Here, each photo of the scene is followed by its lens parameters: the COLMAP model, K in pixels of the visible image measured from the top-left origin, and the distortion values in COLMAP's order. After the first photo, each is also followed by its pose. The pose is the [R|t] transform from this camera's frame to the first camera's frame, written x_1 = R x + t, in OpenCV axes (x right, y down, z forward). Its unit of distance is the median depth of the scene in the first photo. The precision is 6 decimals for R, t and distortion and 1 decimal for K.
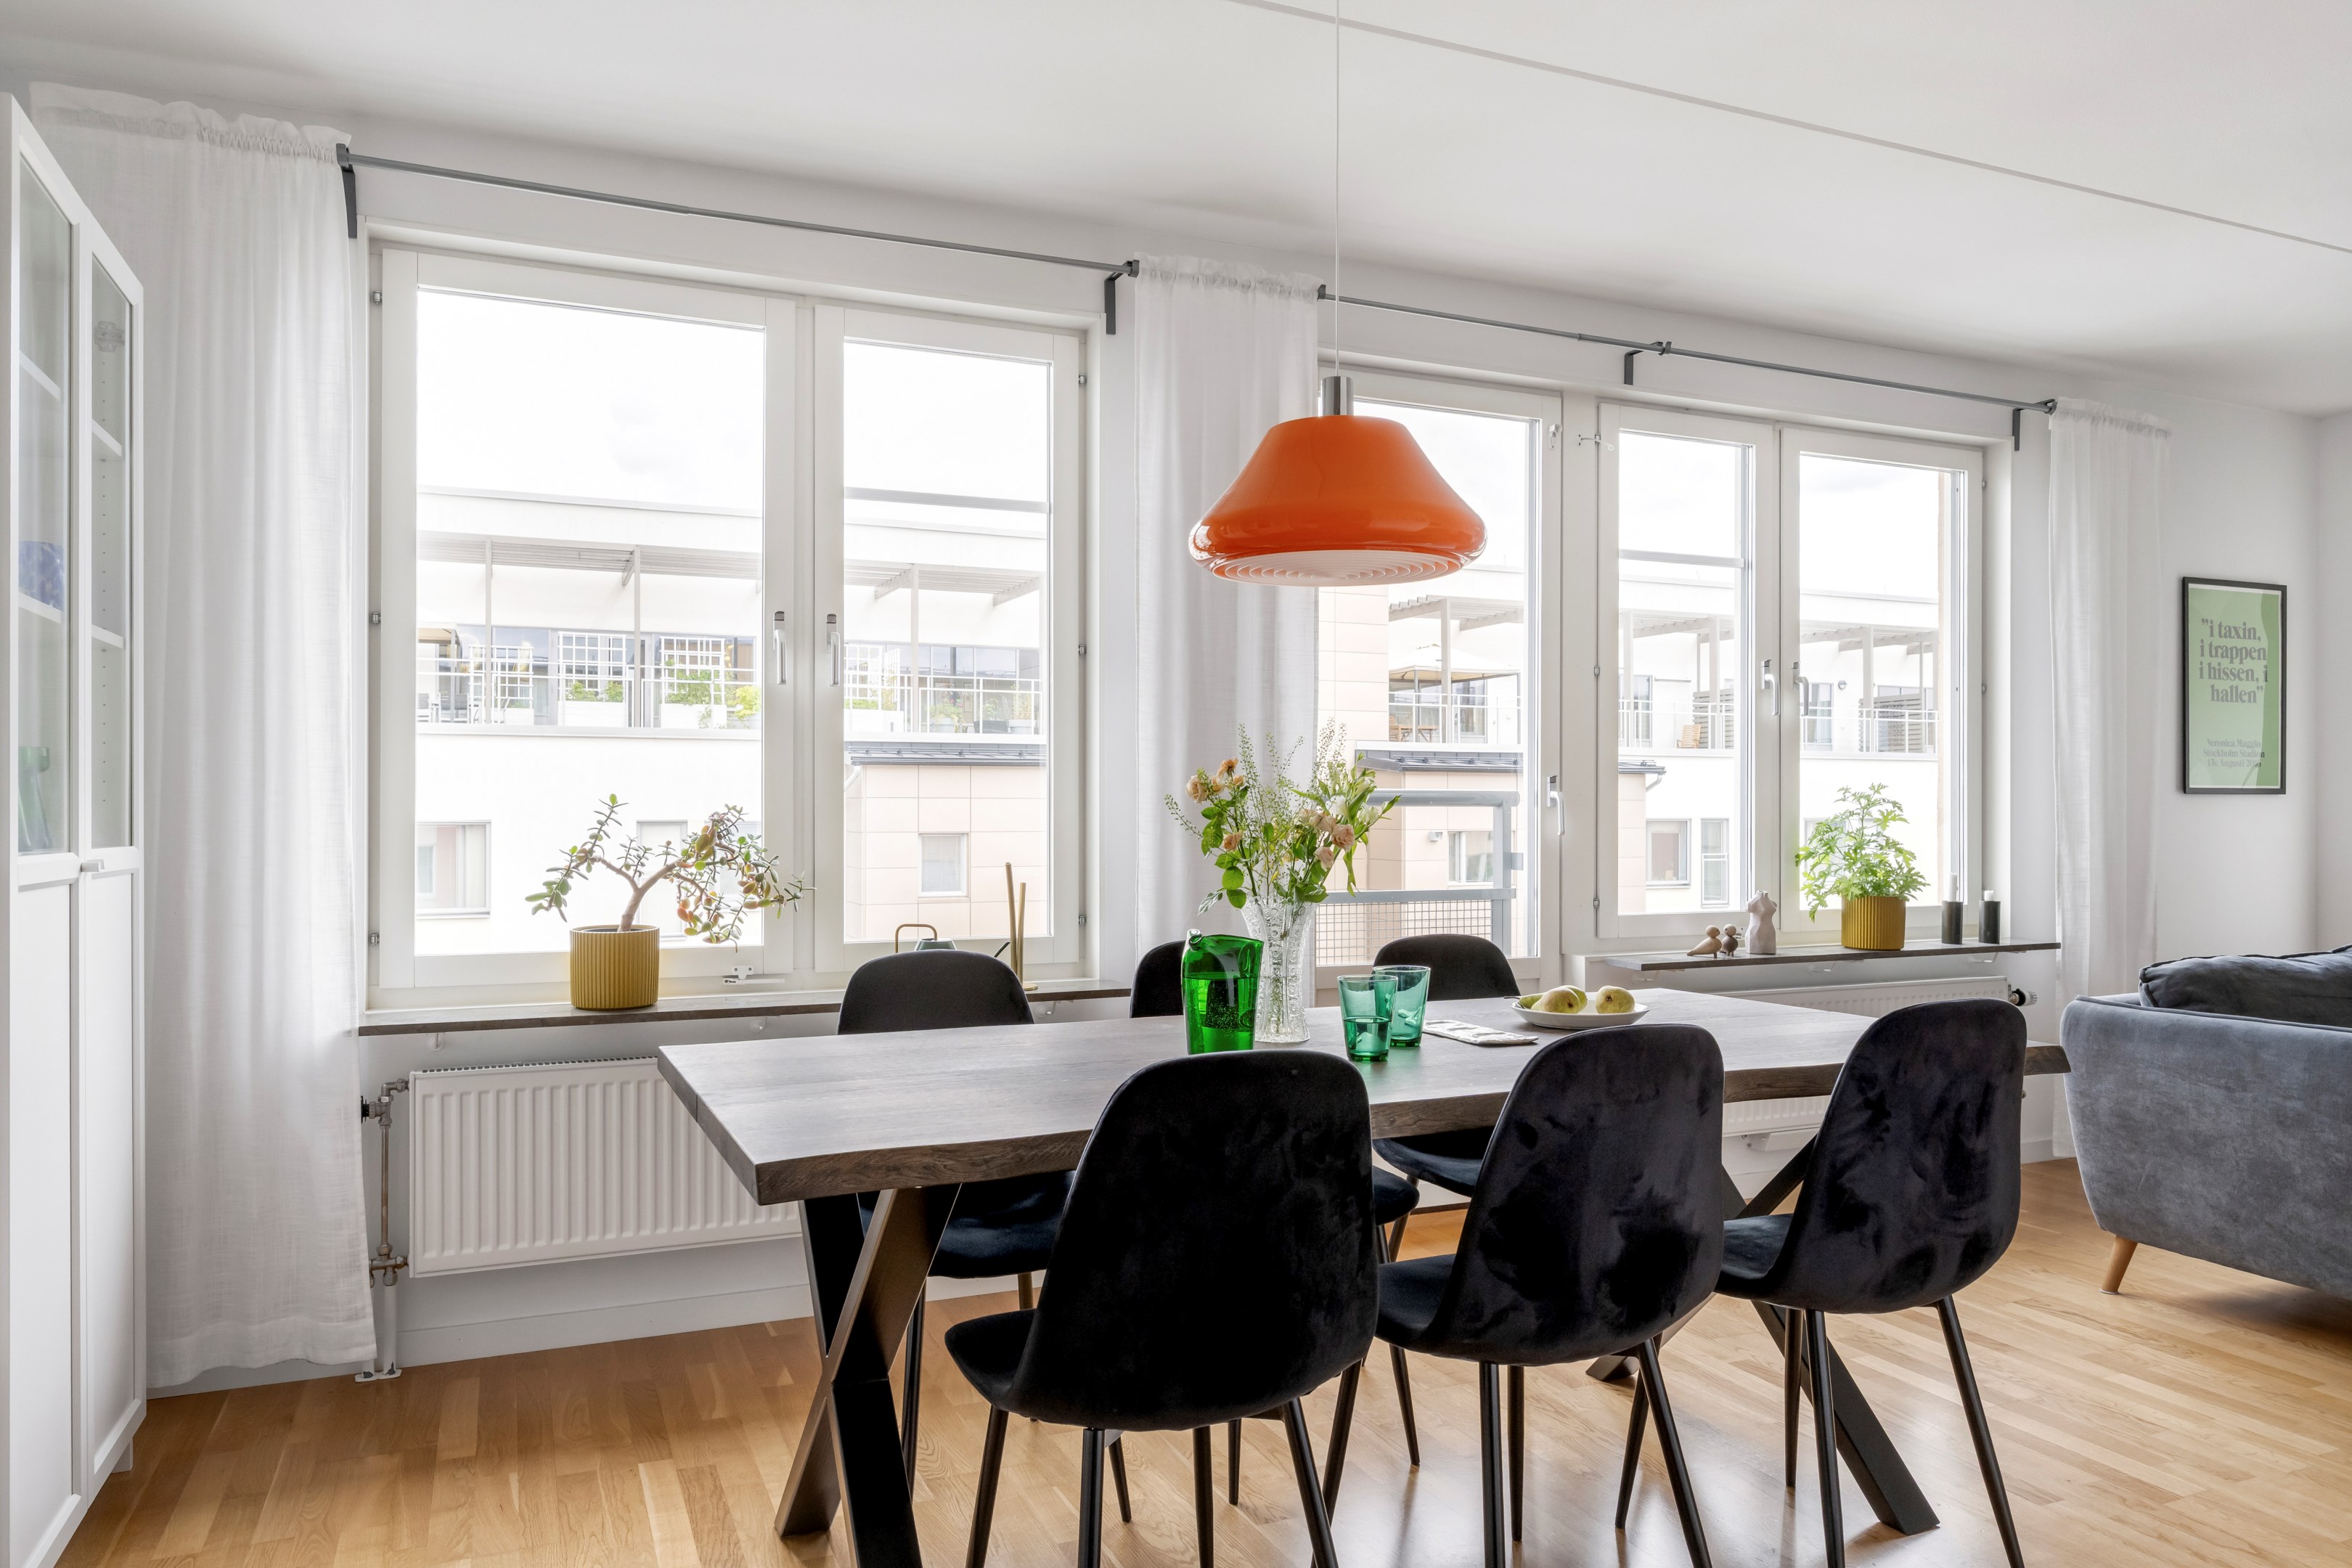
lens RADIAL K [[1656.8, 0, 1176.0], [0, 1656.8, 784.0], [0, 0, 1]] dist [-0.003073, -0.000442]
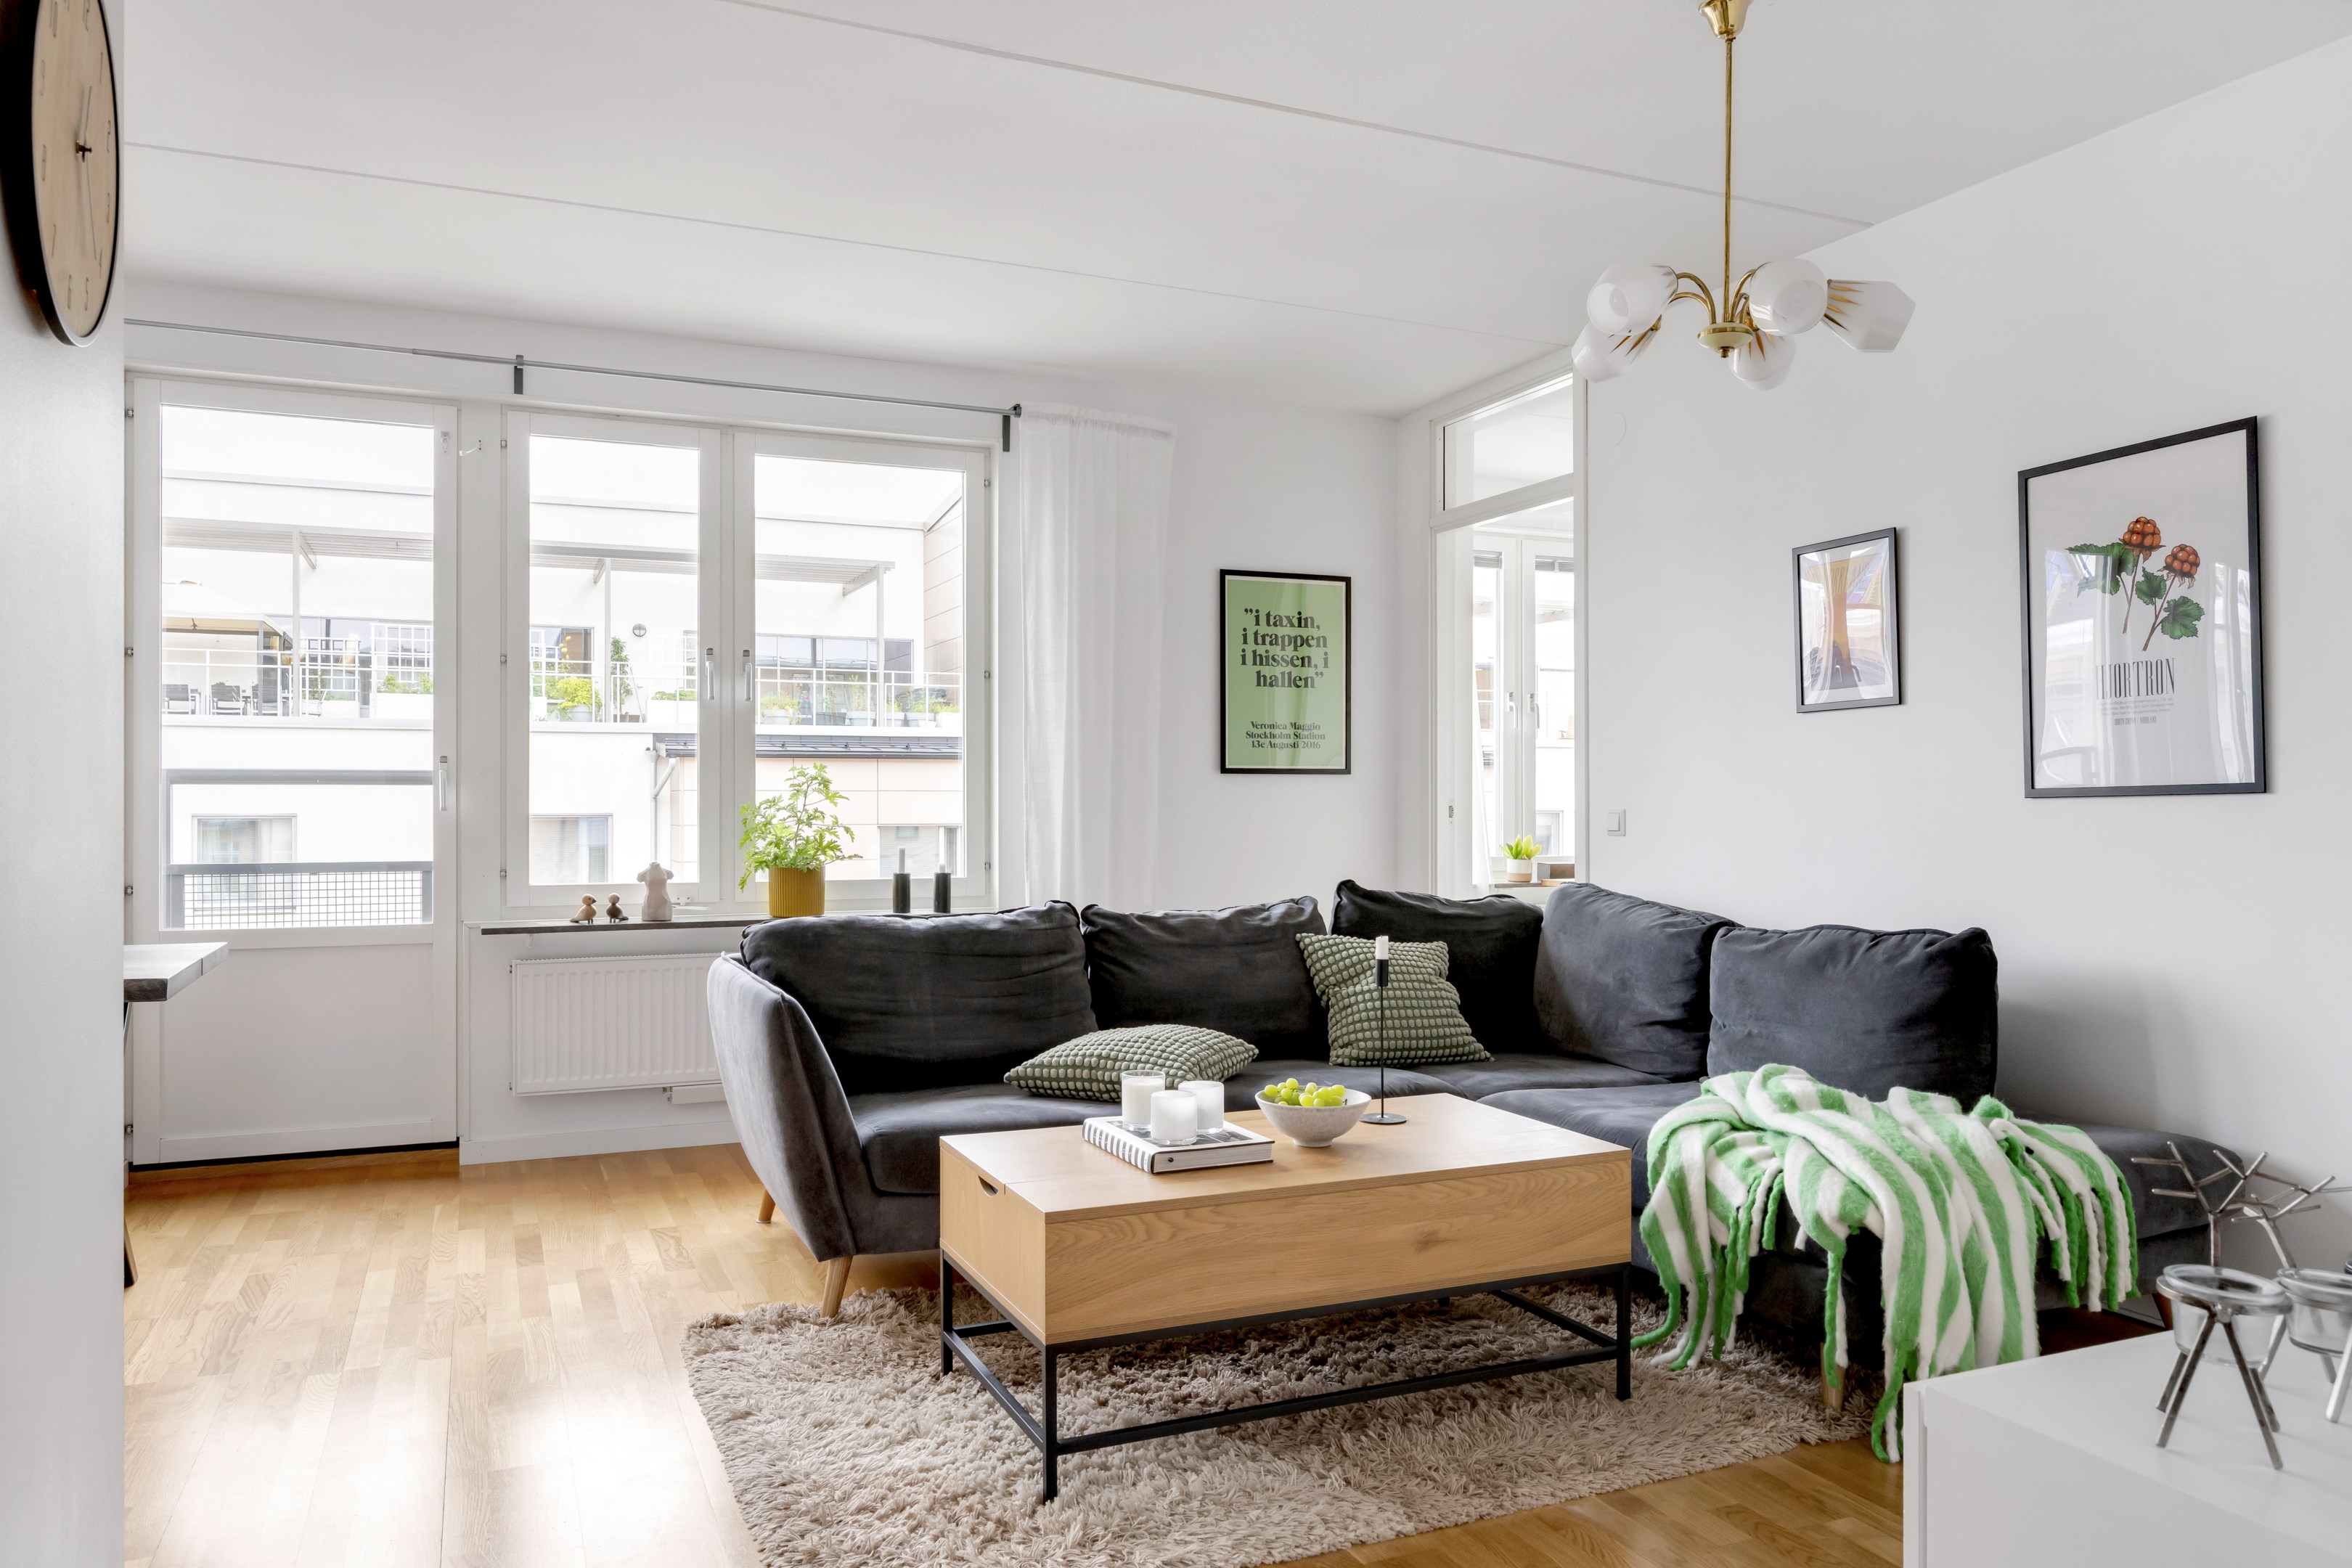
lens RADIAL K [[1693.9, 0, 1176.0], [0, 1693.9, 784.0], [0, 0, 1]] dist [0.001563, 0.000926]
pose [[0.999987, -0.002623, 0.004436, 0.599127], [0.002605, 0.999989, 0.003970, 0.008580], [-0.004447, -0.003958, 0.999982, -0.092009]]
